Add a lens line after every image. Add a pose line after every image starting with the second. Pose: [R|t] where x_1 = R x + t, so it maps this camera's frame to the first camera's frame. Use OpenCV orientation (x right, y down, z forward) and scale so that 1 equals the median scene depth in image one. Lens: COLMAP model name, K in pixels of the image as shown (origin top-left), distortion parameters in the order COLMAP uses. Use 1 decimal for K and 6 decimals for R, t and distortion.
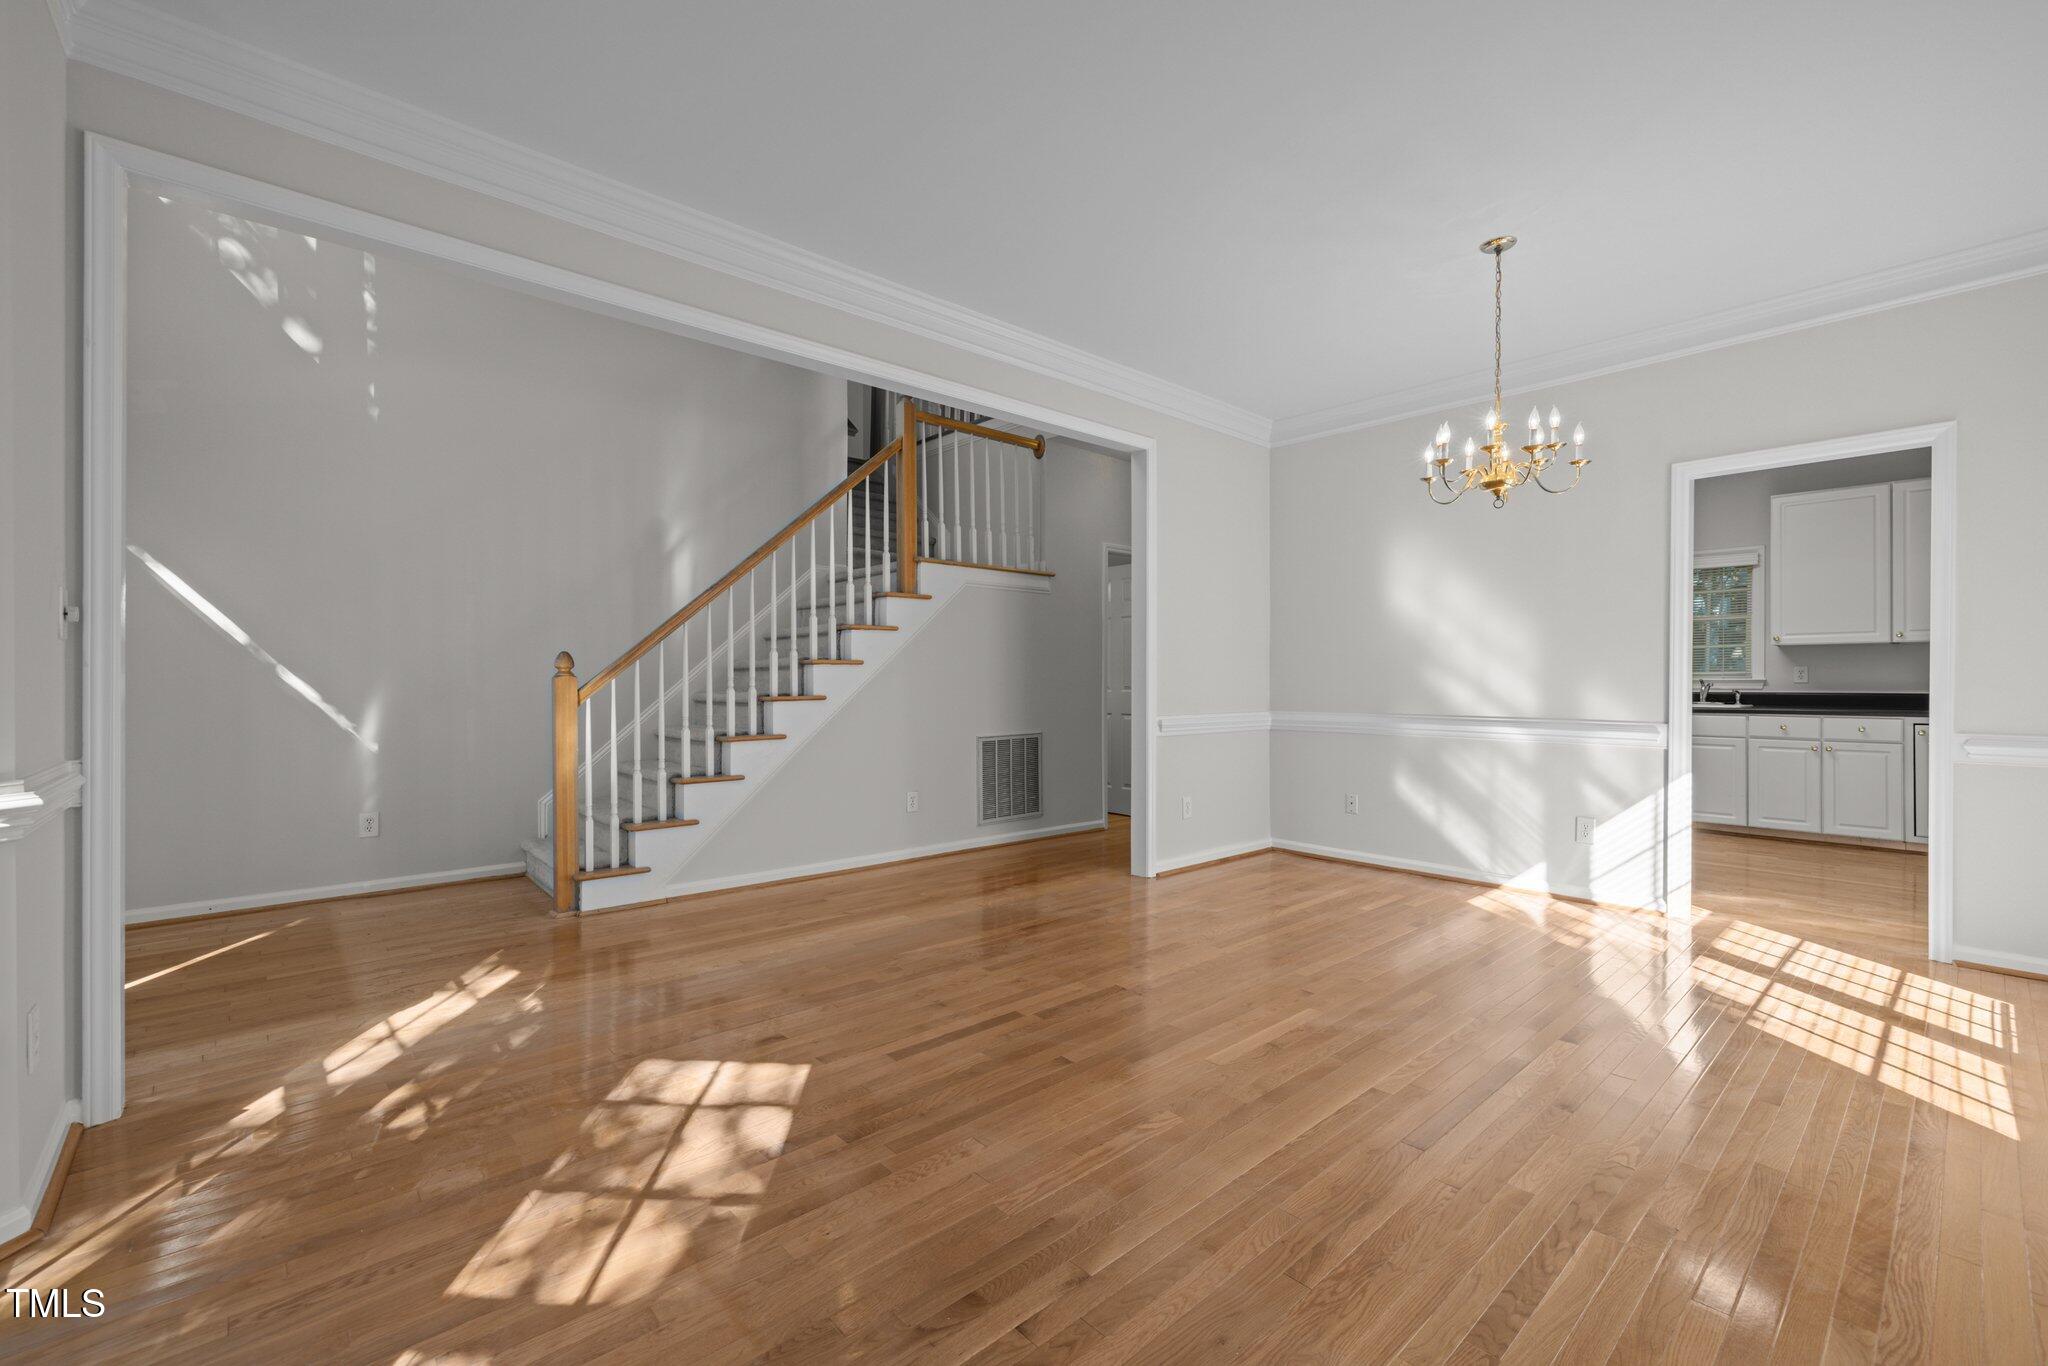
lens RADIAL K [[858.4, 0, 1010.9], [0, 858.4, 685.5], [0, 0, 1]] dist [-0.001877, 0.001801]
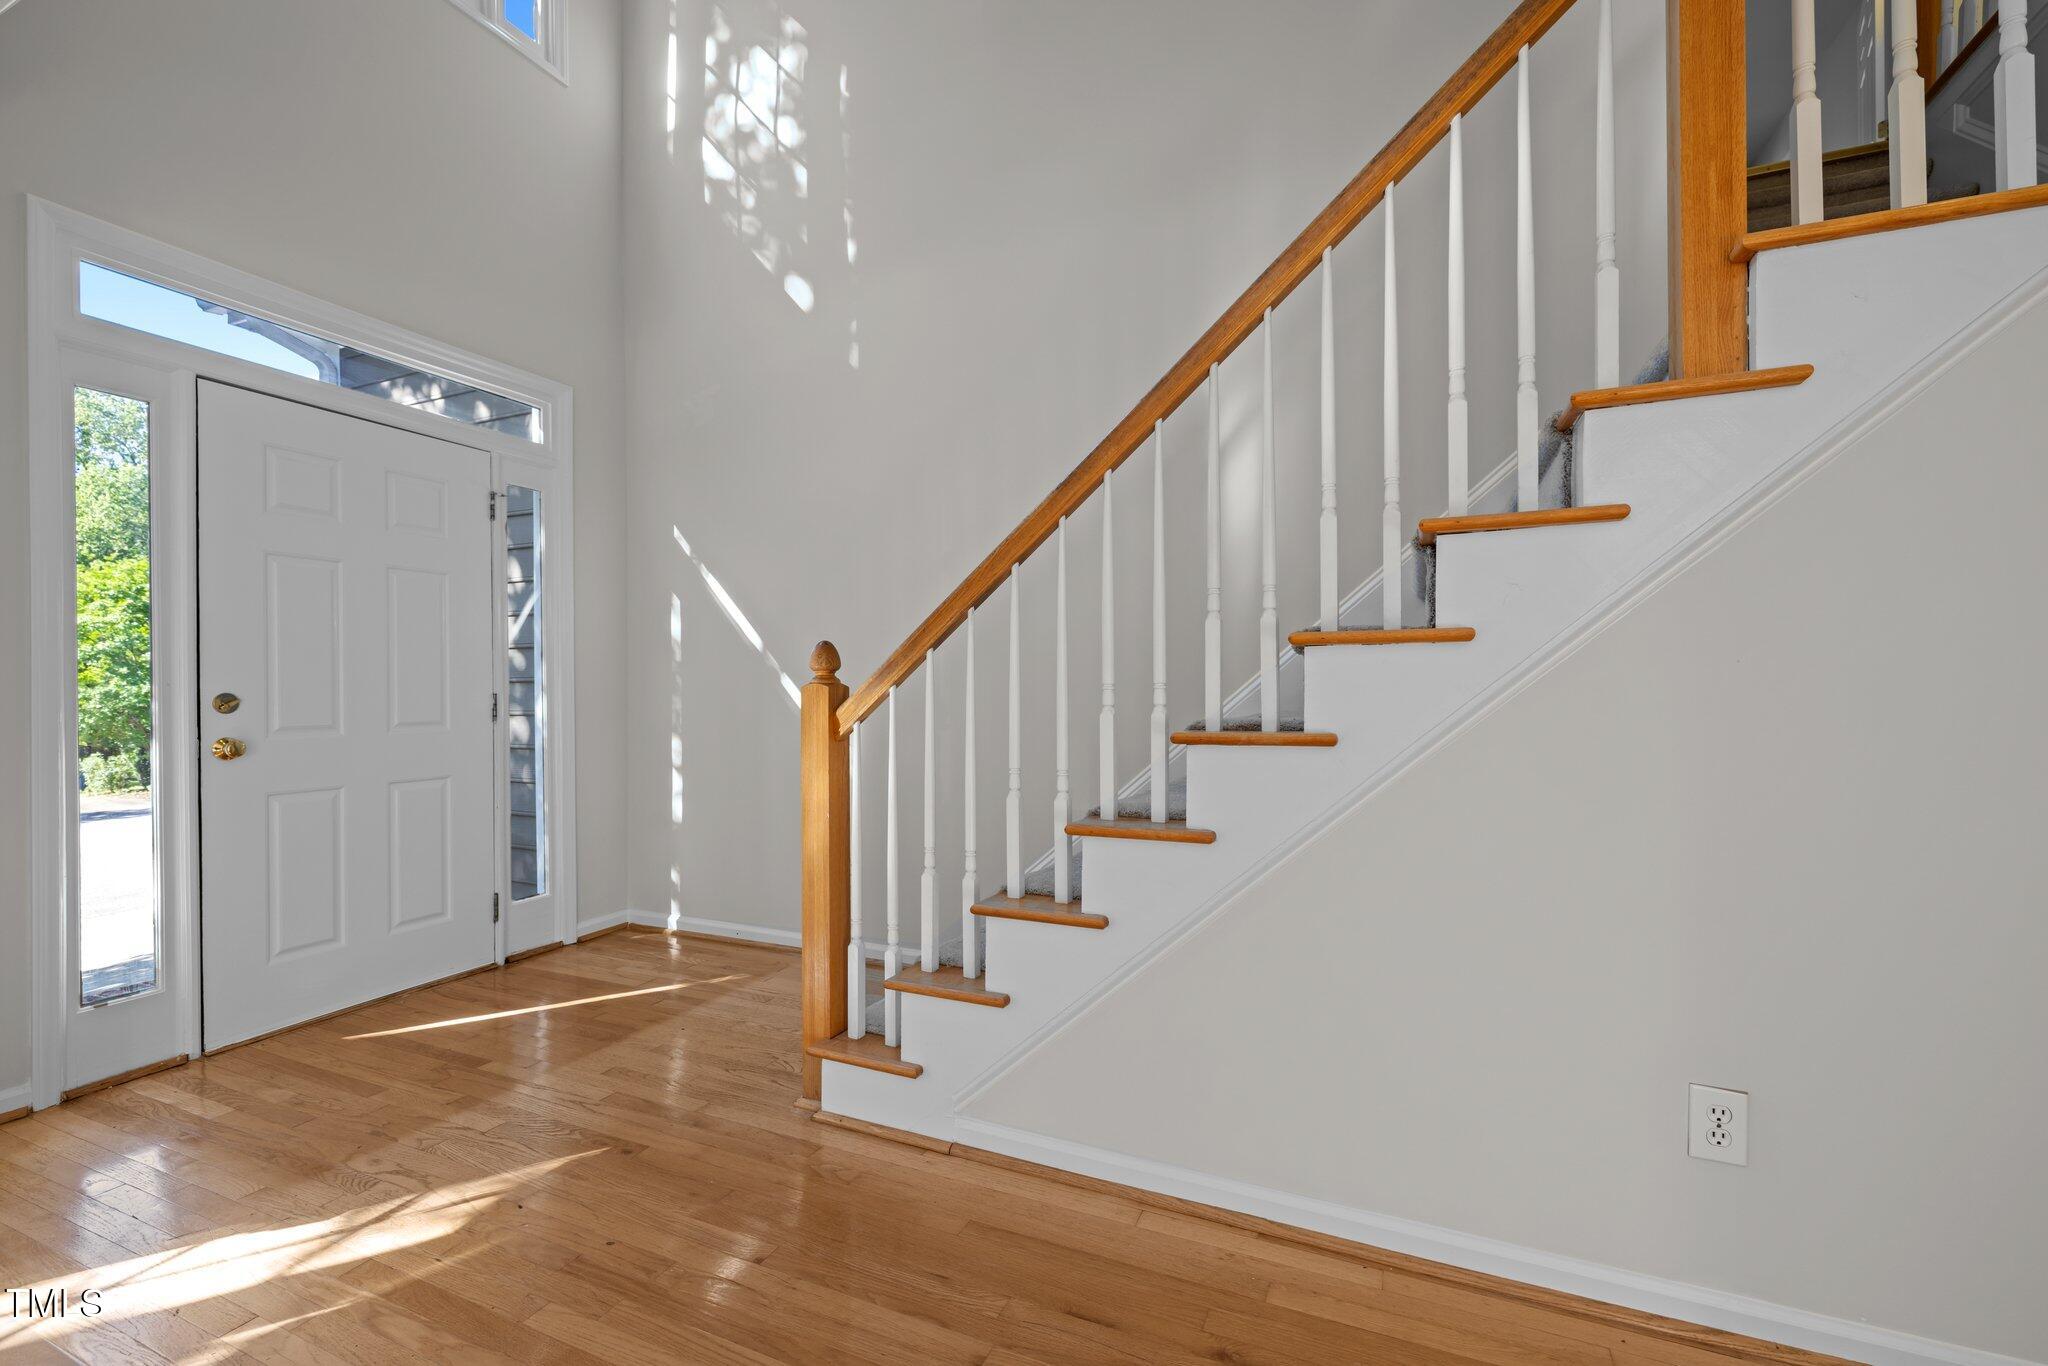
lens RADIAL K [[858.4, 0, 1024.1], [0, 858.4, 689.2], [0, 0, 1]] dist [-0.001877, 0.001801]
pose [[0.419345, 0.000057, -0.907827, 0.053172], [-0.002146, 0.999997, -0.000928, -0.006676], [0.907825, 0.002337, 0.419344, 0.843170]]
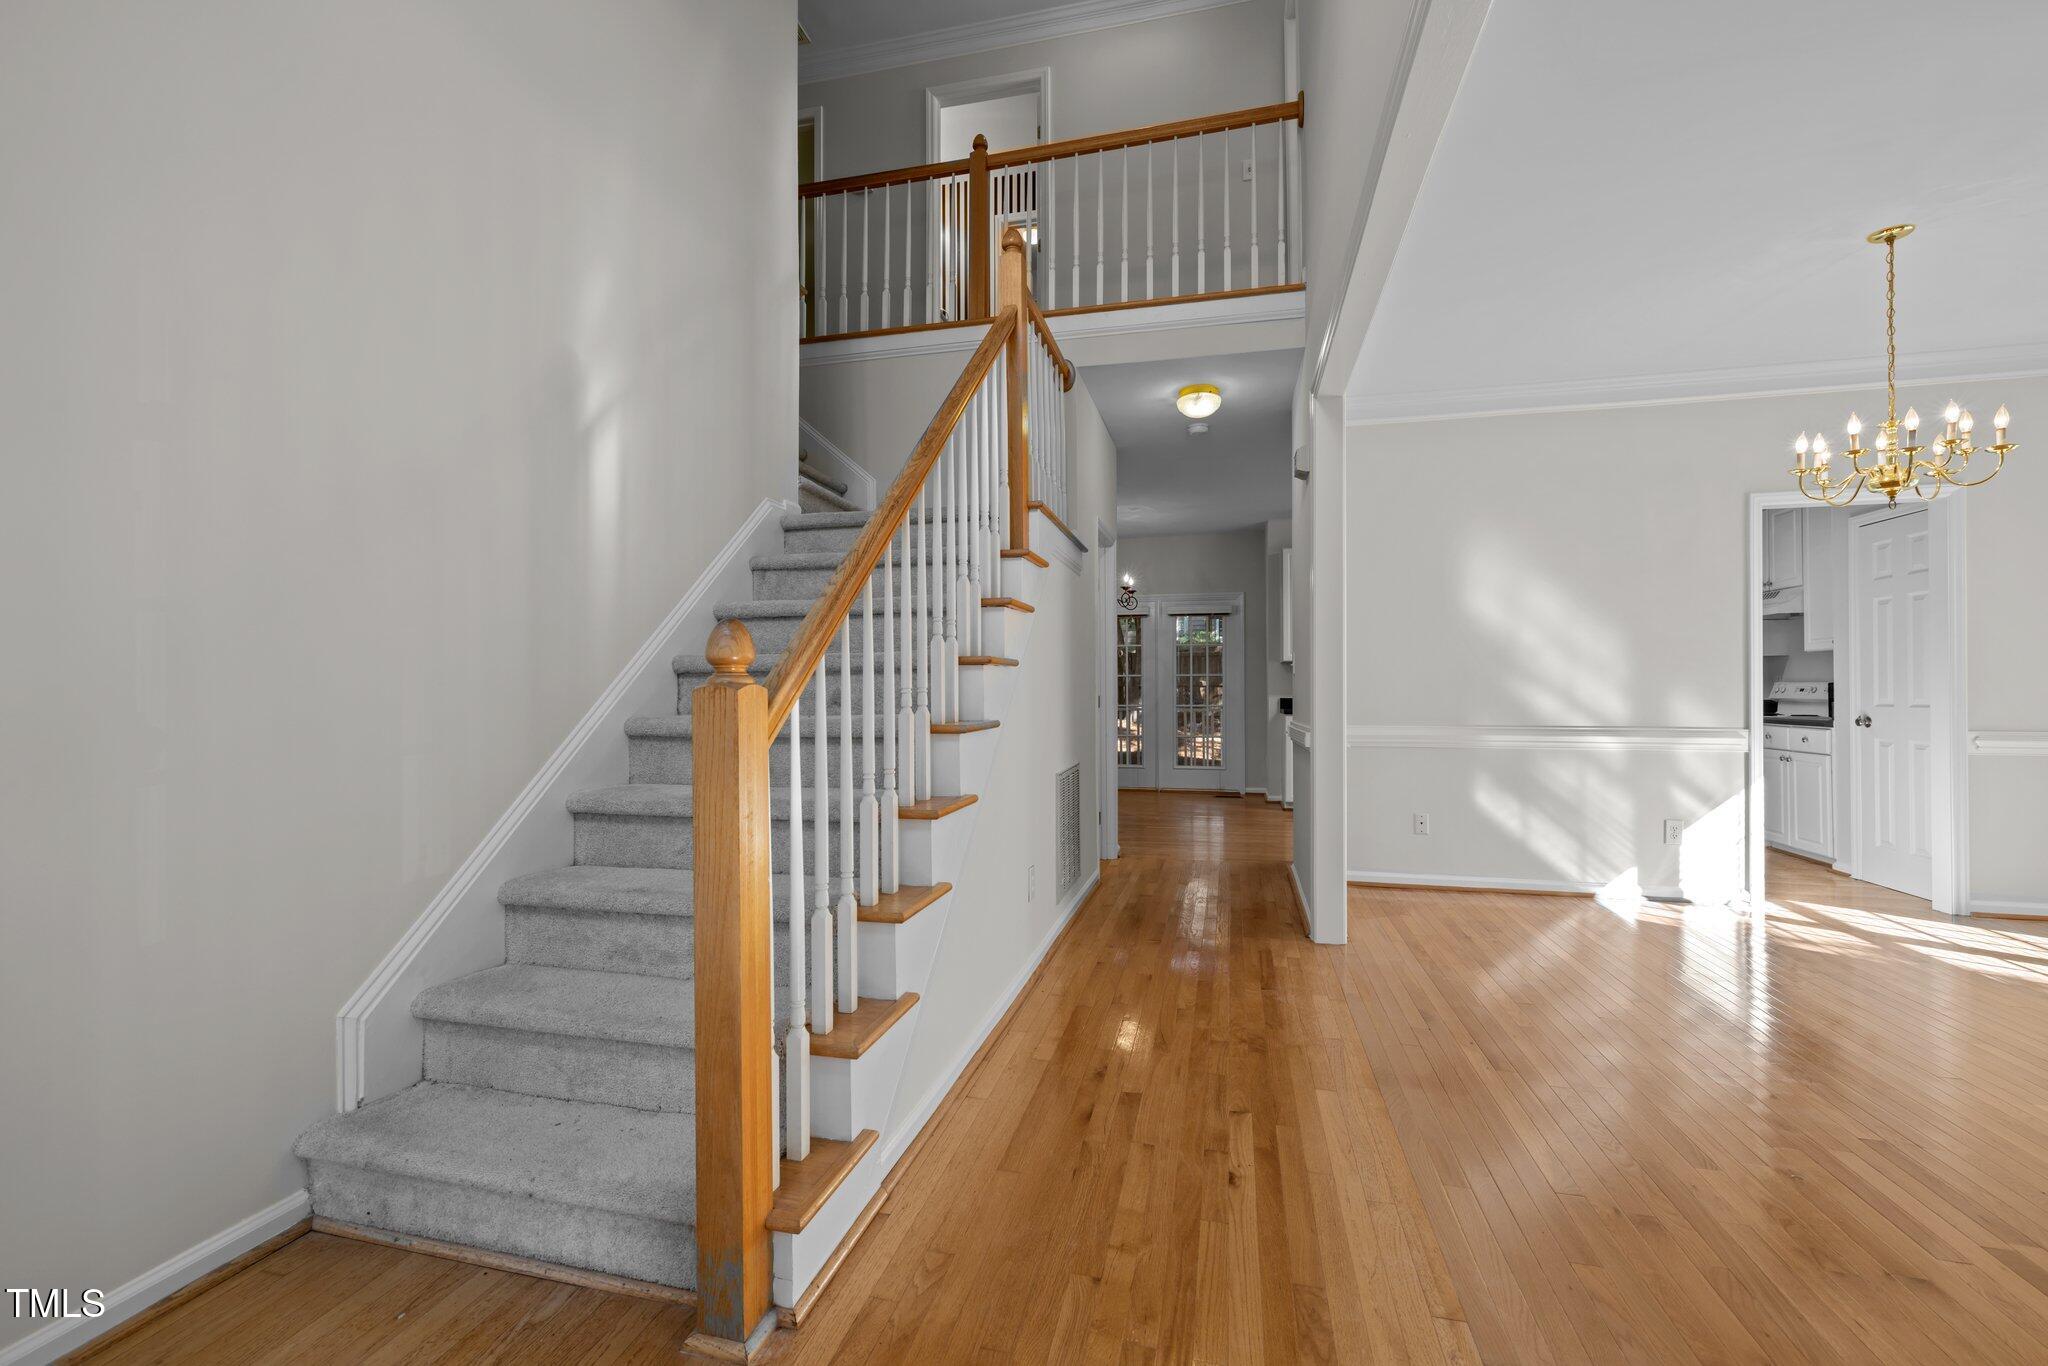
lens RADIAL K [[858.4, 0, 1015.4], [0, 858.4, 674.6], [0, 0, 1]] dist [-0.001877, 0.001801]
pose [[0.823807, 0.007391, 0.566823, -0.601808], [0.005877, 0.999750, -0.021578, -0.006168], [-0.566840, 0.021107, 0.823557, 0.598793]]
